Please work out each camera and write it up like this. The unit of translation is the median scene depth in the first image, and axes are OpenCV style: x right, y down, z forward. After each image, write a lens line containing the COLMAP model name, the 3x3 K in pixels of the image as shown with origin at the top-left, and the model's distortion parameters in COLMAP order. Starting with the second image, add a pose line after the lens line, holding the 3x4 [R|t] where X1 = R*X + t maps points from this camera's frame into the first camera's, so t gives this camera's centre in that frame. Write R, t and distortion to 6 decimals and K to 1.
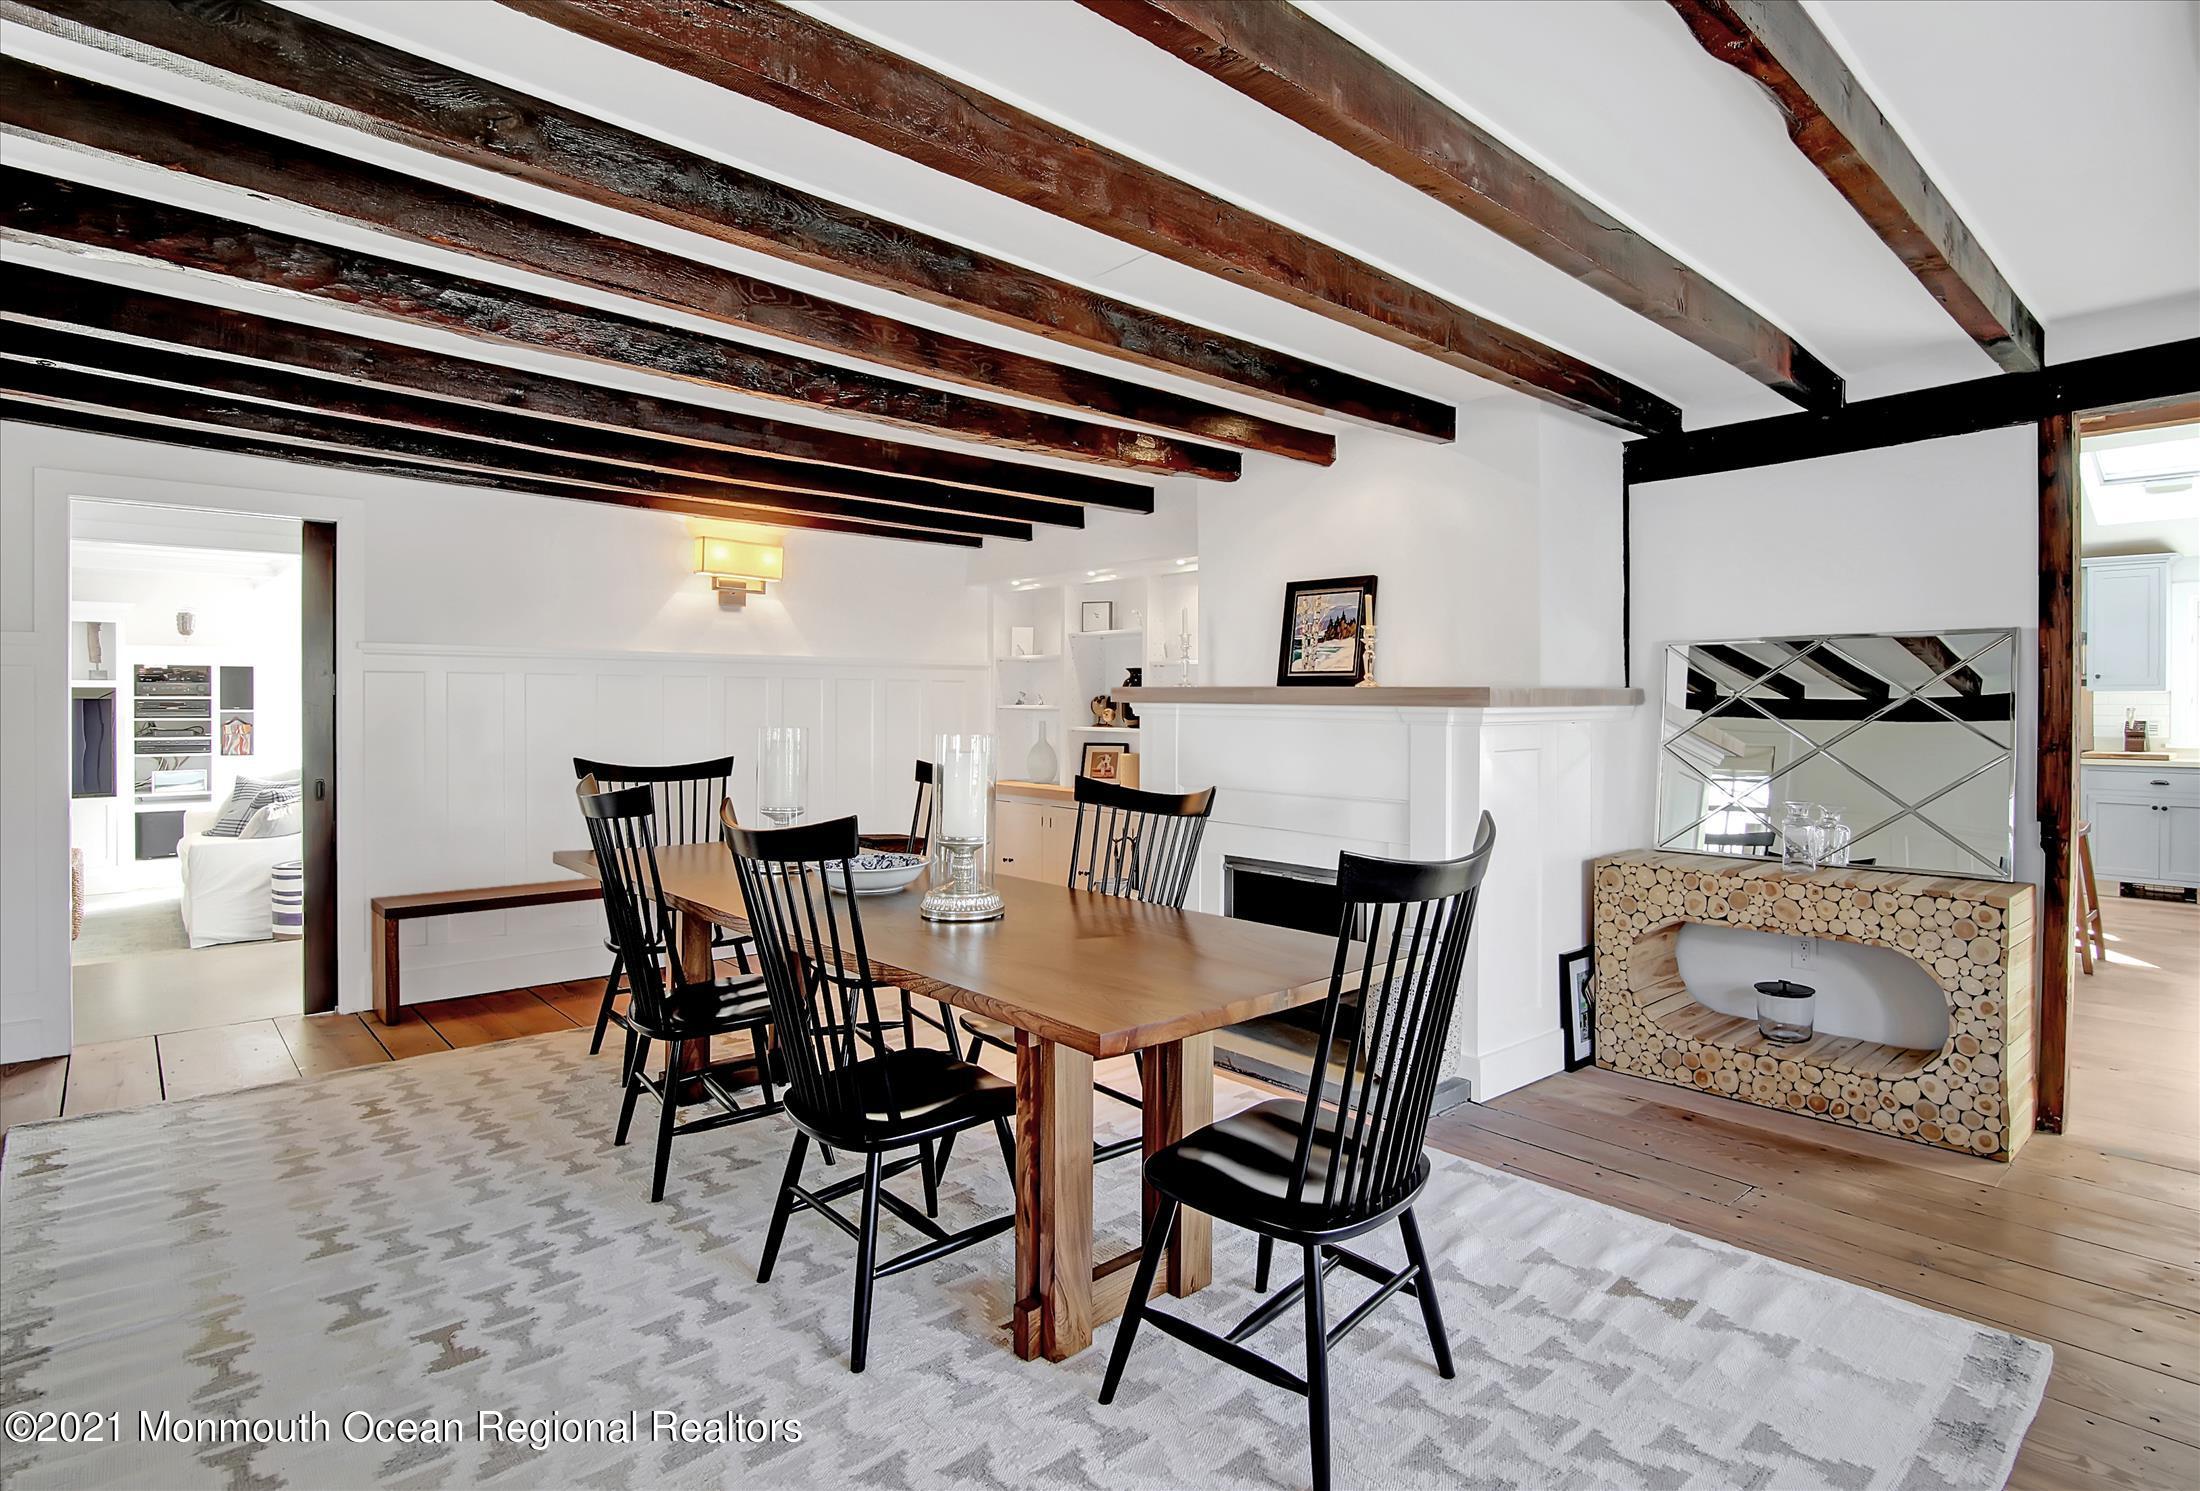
lens RADIAL K [[1093.1, 0, 1101.1], [0, 1093.1, 714.8], [0, 0, 1]] dist [0.001303, 0.000350]
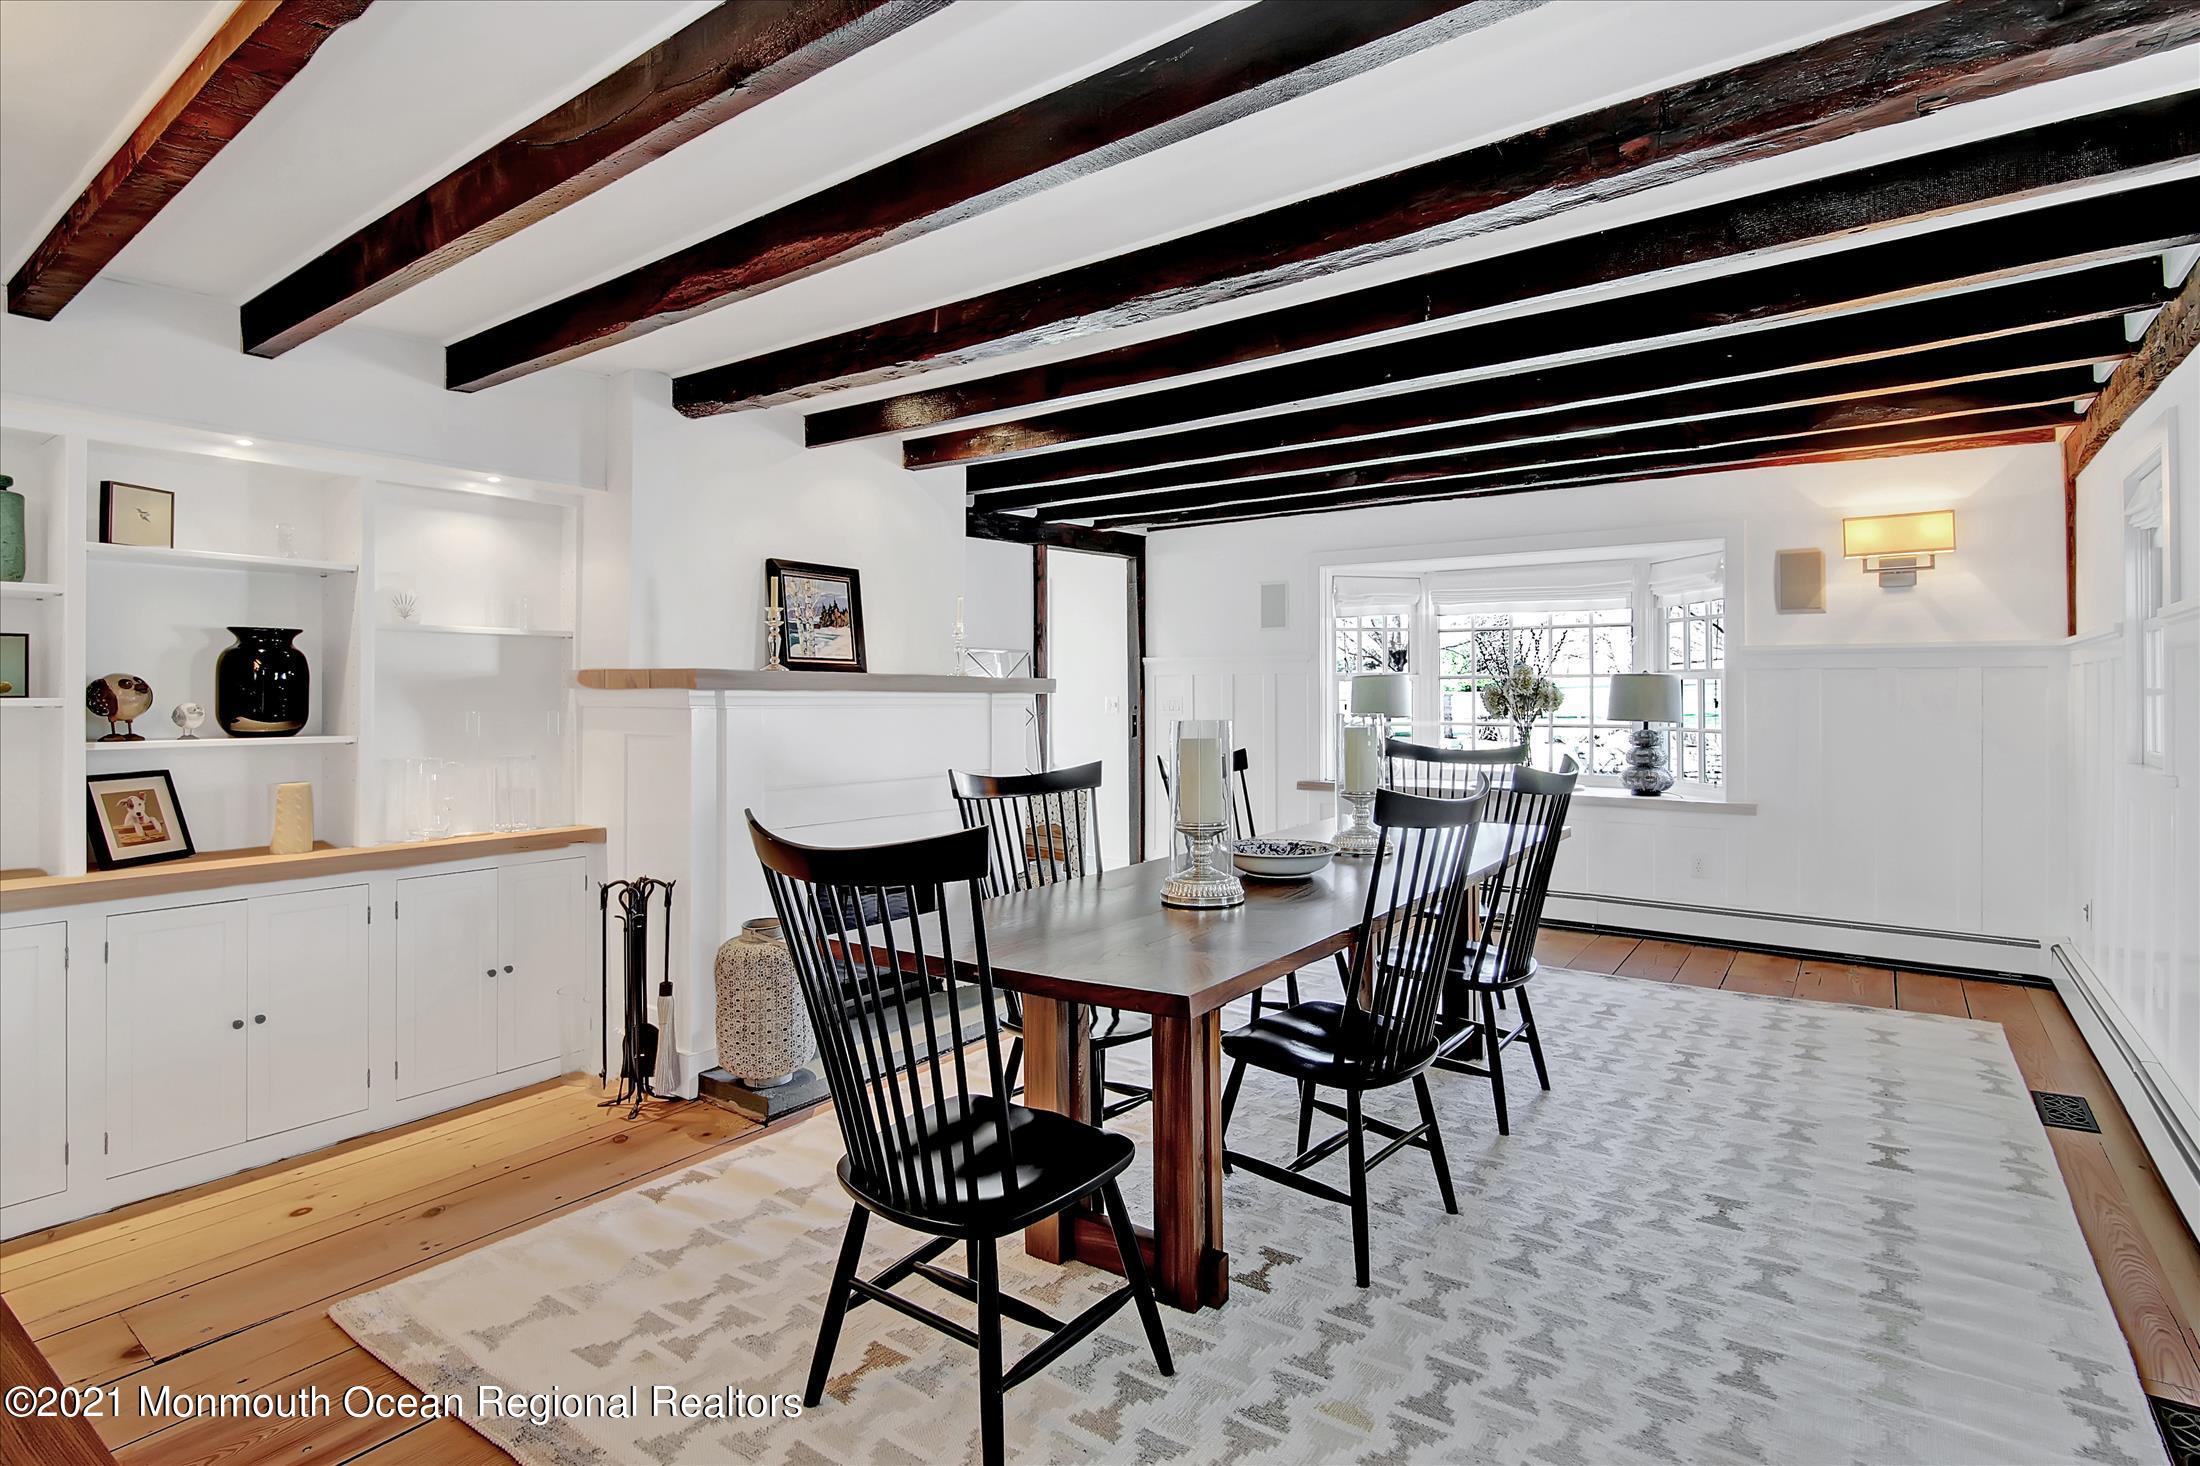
lens RADIAL K [[1088.9, 0, 1094.2], [0, 1088.9, 685.8], [0, 0, 1]] dist [-0.002553, -0.000416]
pose [[-0.209067, -0.000721, 0.977901, -0.997511], [0.001907, 0.999998, 0.001145, -0.017838], [-0.977899, 0.002104, -0.209065, 1.177405]]
